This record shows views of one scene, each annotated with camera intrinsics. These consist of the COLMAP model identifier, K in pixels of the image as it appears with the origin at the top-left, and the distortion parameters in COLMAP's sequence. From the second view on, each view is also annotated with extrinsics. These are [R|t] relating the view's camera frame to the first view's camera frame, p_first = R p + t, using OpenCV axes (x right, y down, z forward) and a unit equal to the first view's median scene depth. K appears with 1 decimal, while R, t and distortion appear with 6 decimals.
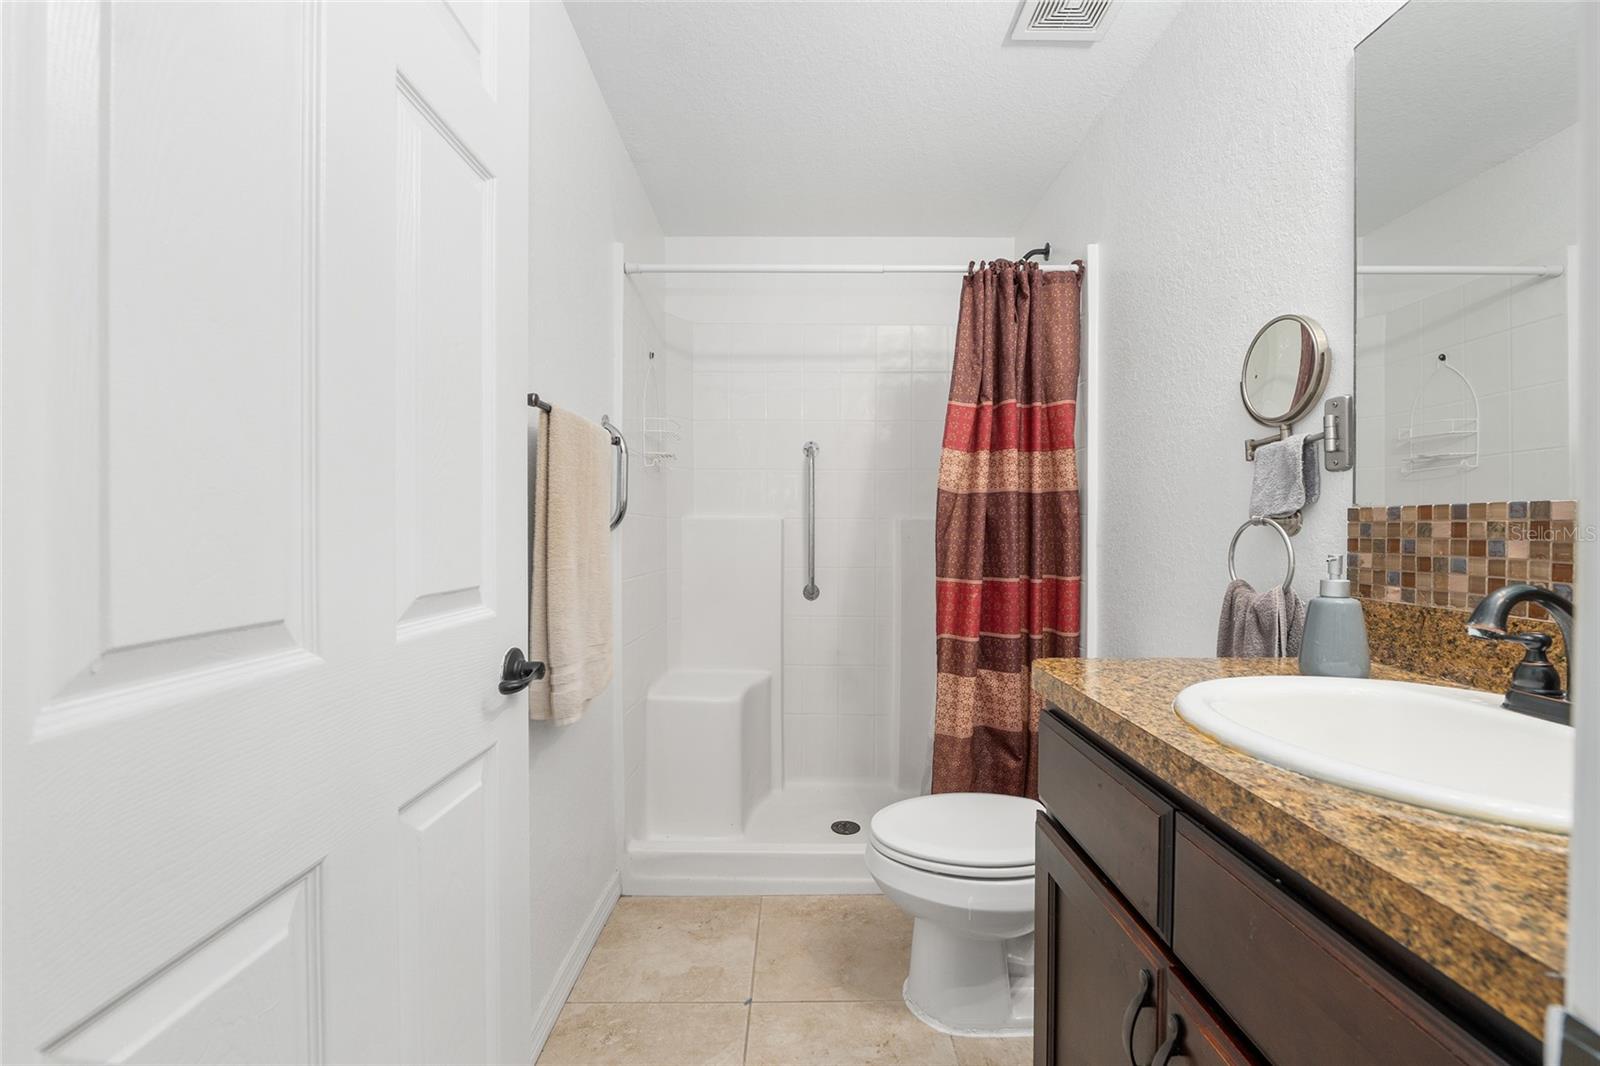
lens RADIAL K [[655.4, 0, 802.0], [0, 655.4, 534.5], [0, 0, 1]] dist [-0.009215, -0.000466]
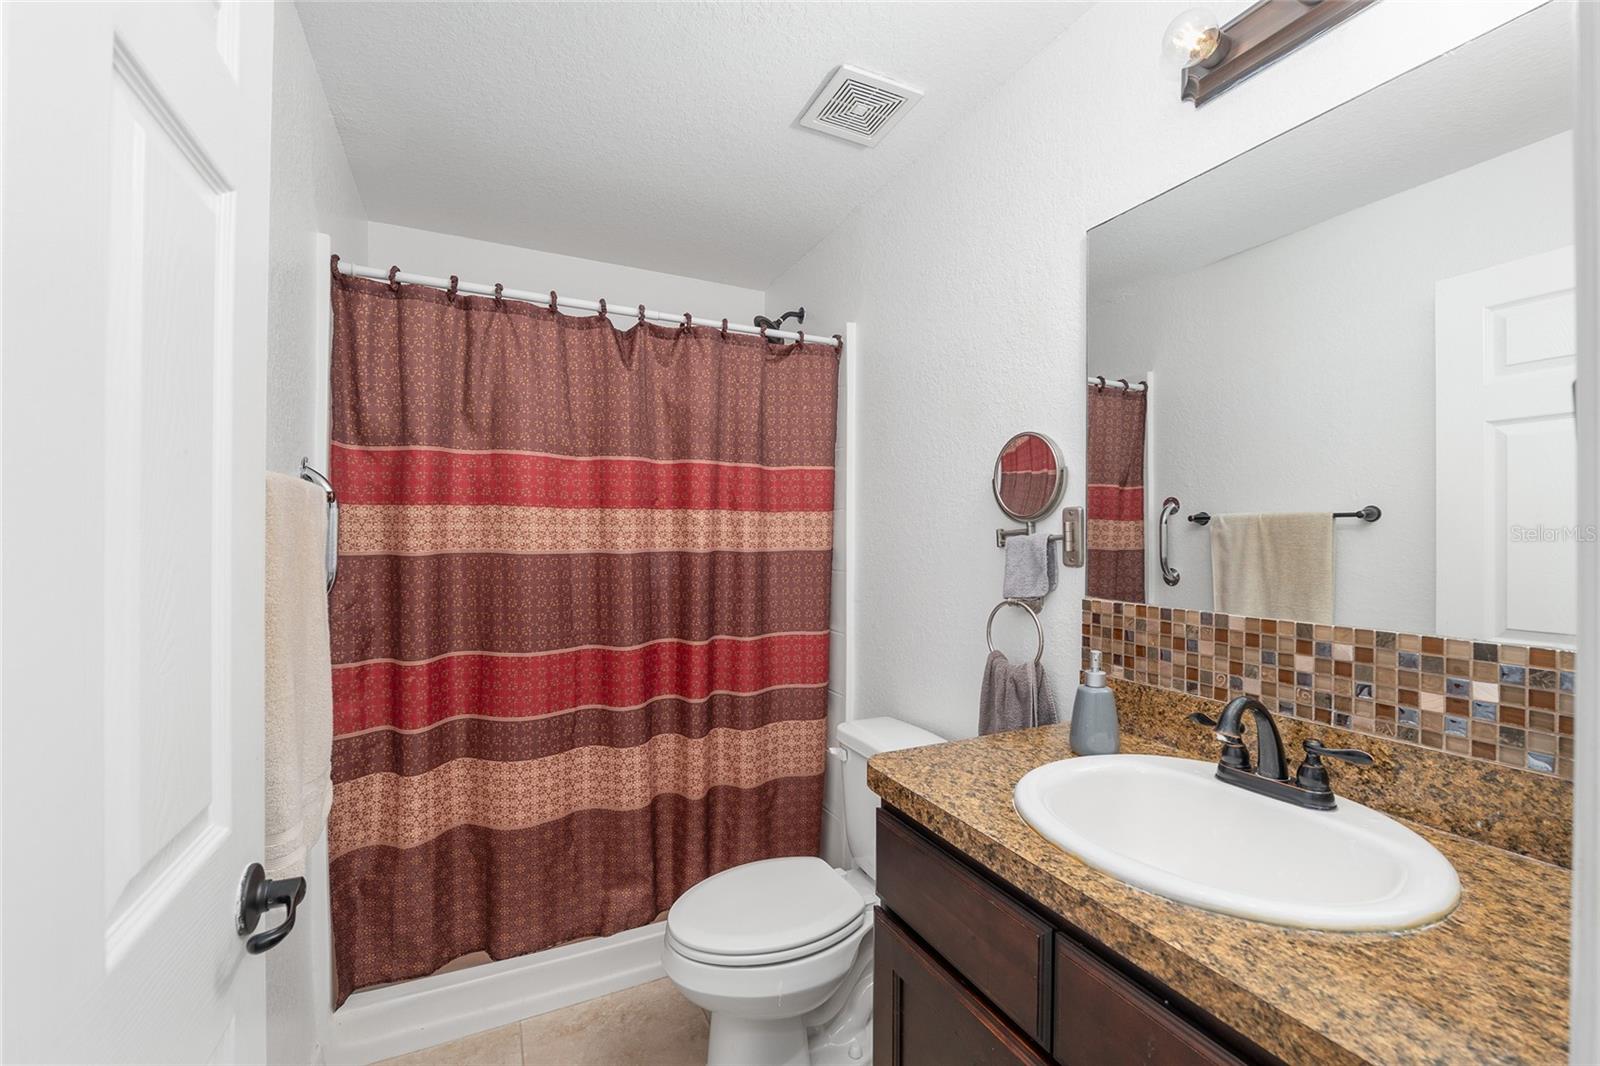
lens RADIAL K [[655.4, 0, 802.5], [0, 655.4, 537.7], [0, 0, 1]] dist [-0.009215, -0.000466]
pose [[0.900196, 0.004365, 0.435464, -0.250998], [-0.001559, 0.999976, -0.006801, -0.199048], [-0.435483, 0.005443, 0.900180, 0.142520]]
